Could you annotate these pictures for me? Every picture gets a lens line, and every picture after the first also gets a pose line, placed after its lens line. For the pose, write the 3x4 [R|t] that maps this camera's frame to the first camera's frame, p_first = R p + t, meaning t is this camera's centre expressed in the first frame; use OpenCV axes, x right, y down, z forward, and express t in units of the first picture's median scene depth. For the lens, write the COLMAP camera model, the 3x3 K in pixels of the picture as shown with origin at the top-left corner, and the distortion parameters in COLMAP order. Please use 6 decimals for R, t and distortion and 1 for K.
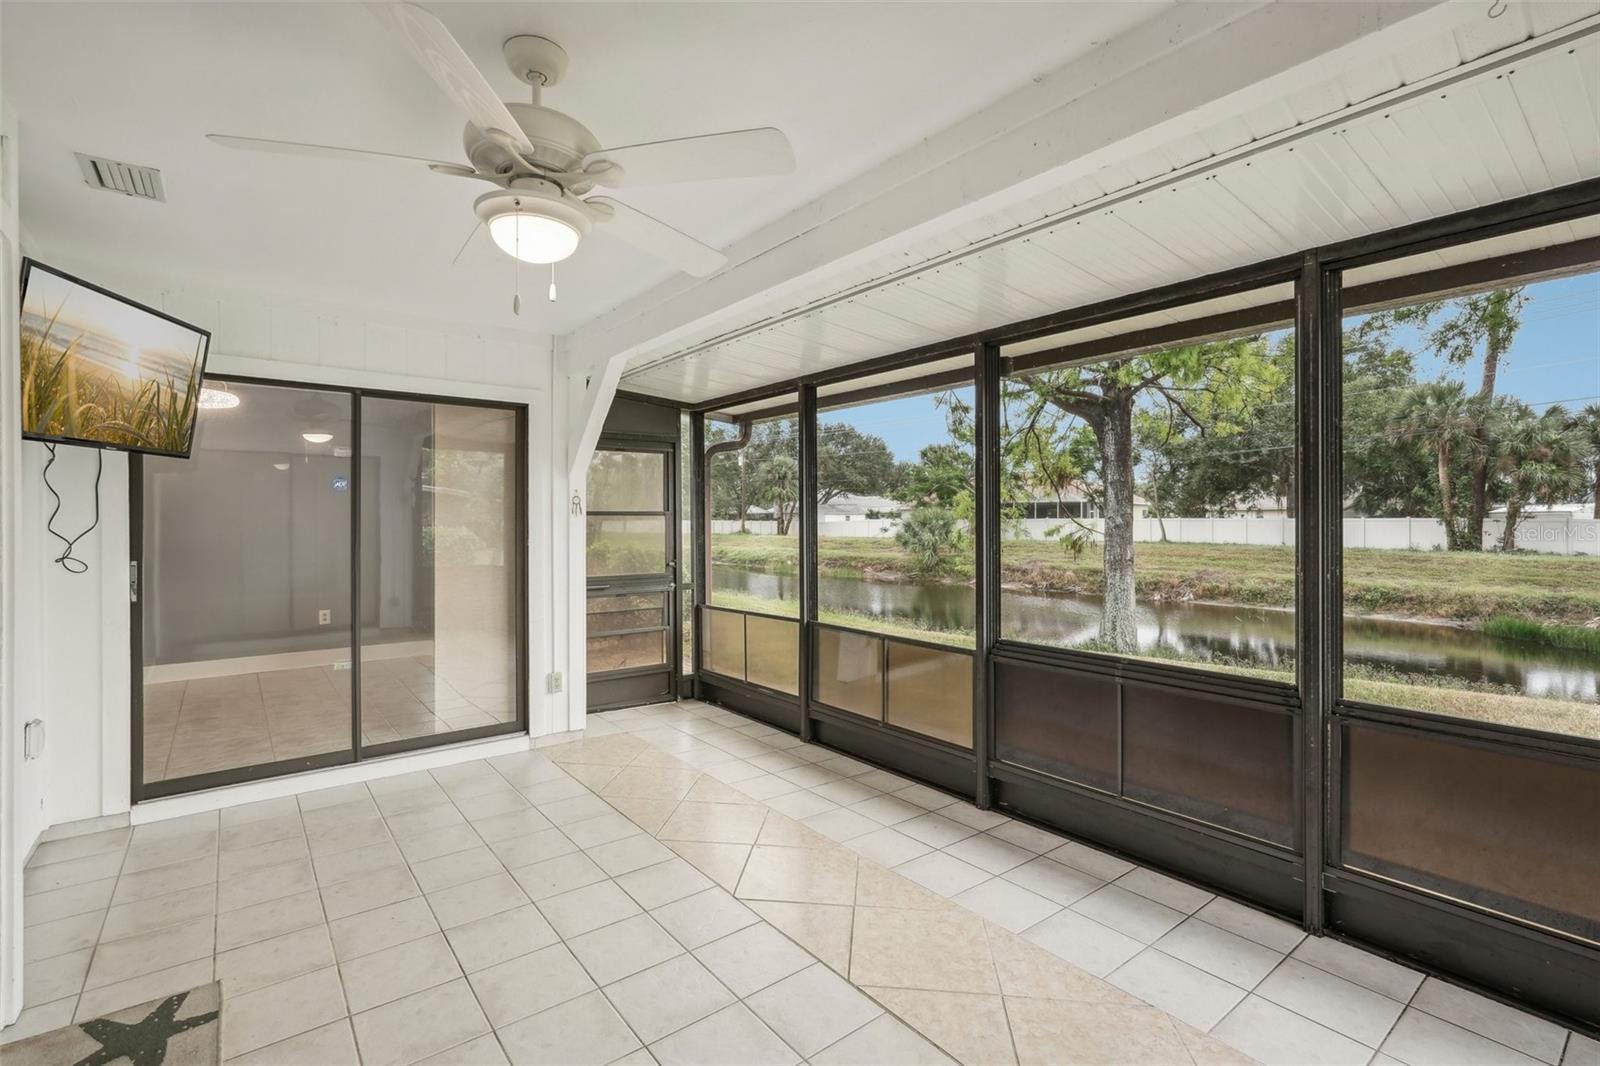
lens RADIAL K [[741.0, 0, 804.4], [0, 741.0, 515.4], [0, 0, 1]] dist [0.002350, 0.000463]
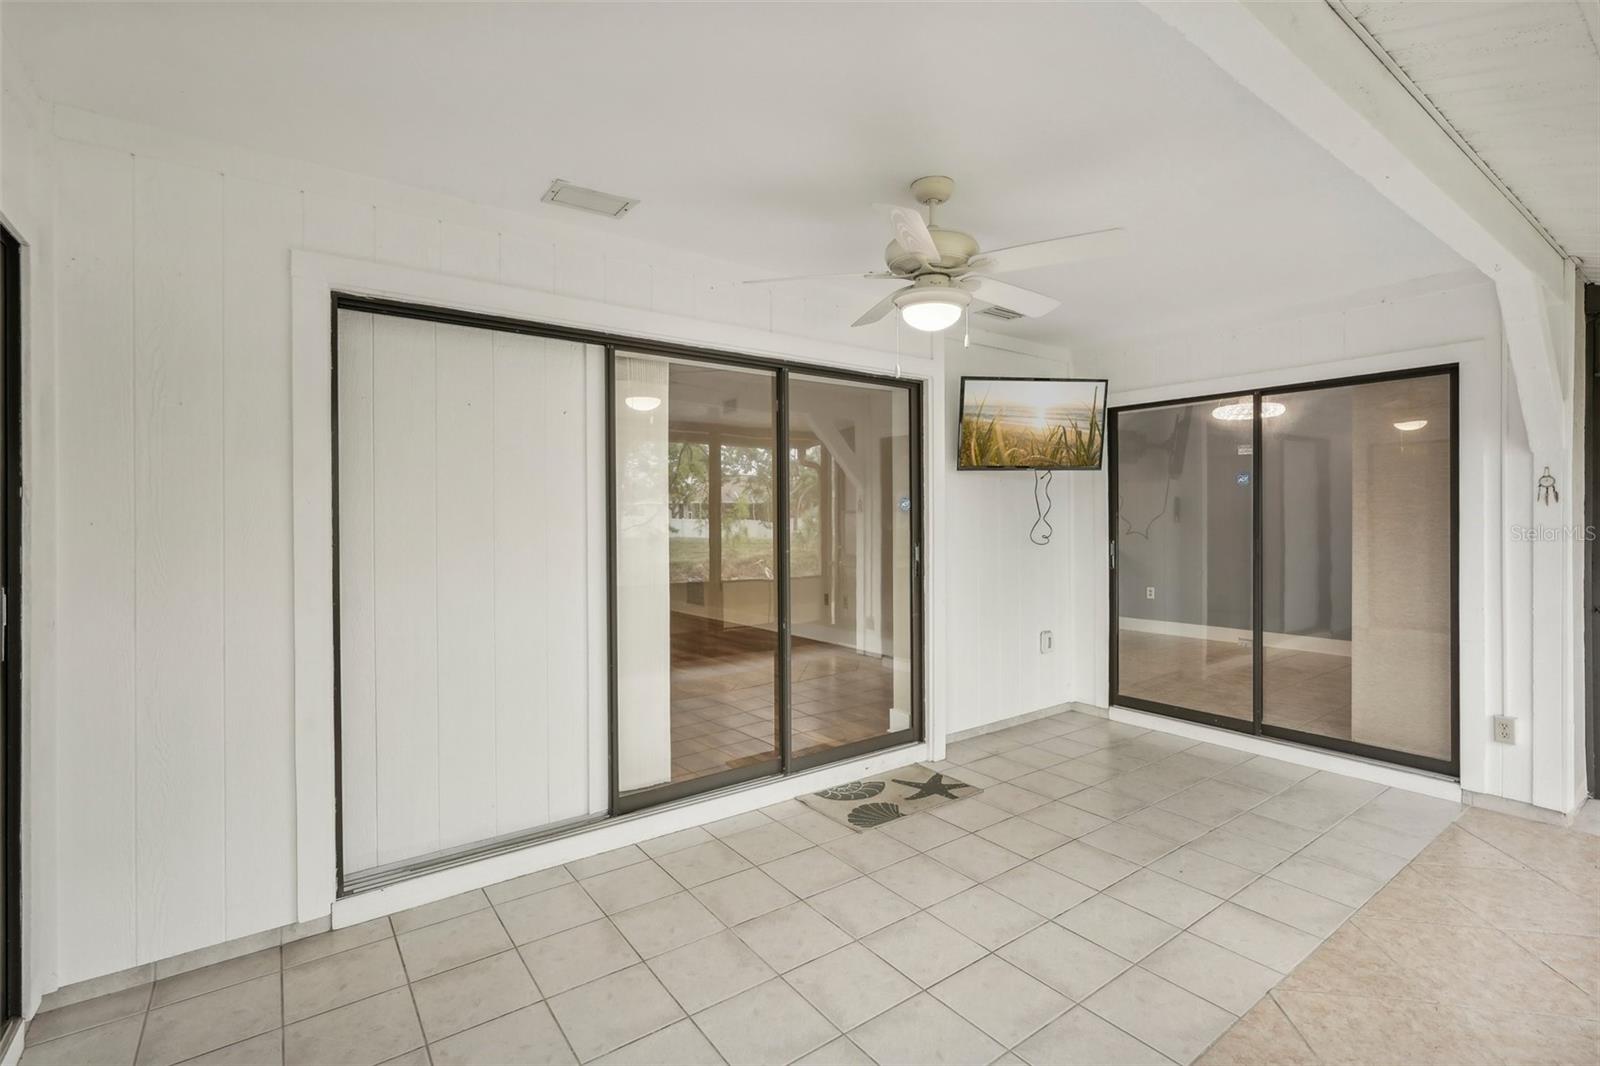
lens RADIAL K [[735.7, 0, 794.4], [0, 735.7, 525.9], [0, 0, 1]] dist [0.000826, 0.000407]
pose [[-0.061776, 0.012677, -0.998010, 0.406598], [0.016977, 0.999788, 0.011648, 0.000281], [0.997946, -0.016224, -0.061978, 0.311983]]
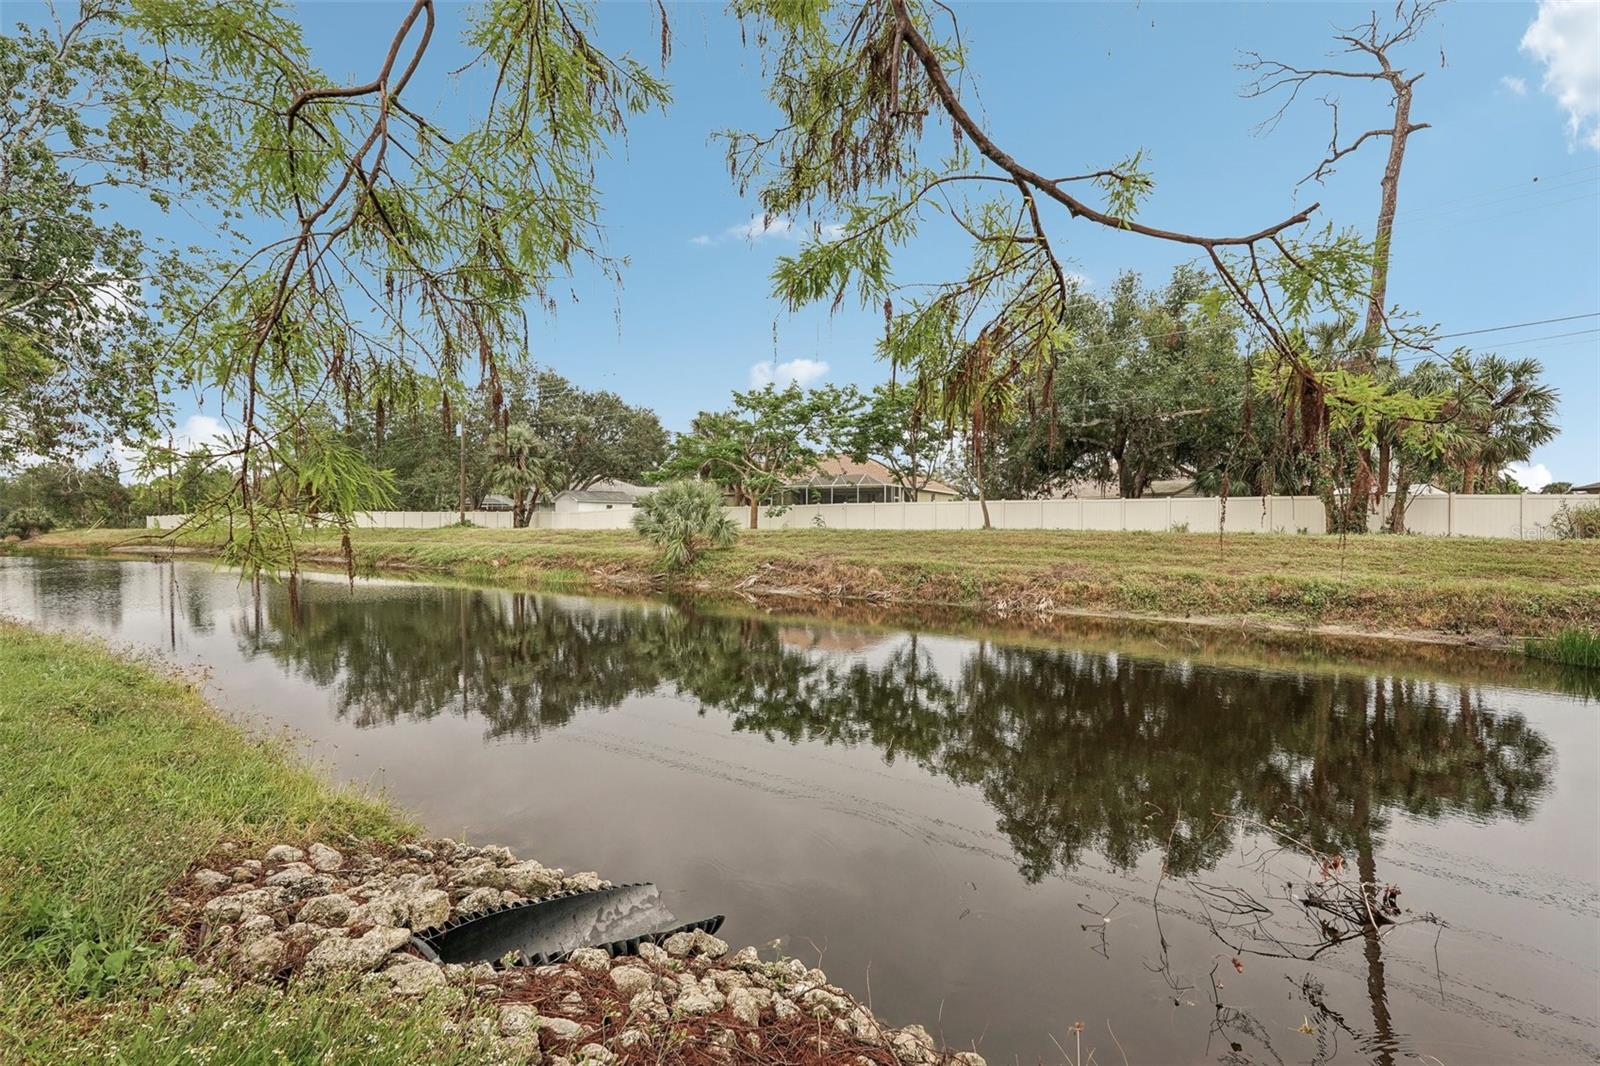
lens RADIAL K [[727.9, 0, 793.2], [0, 727.9, 530.2], [0, 0, 1]] dist [-0.016179, 0.009386]
pose [[0.970810, -0.000373, 0.239849, 0.878226], [-0.003020, 0.999901, 0.013778, 0.222349], [-0.239830, -0.014101, 0.970712, 2.593580]]
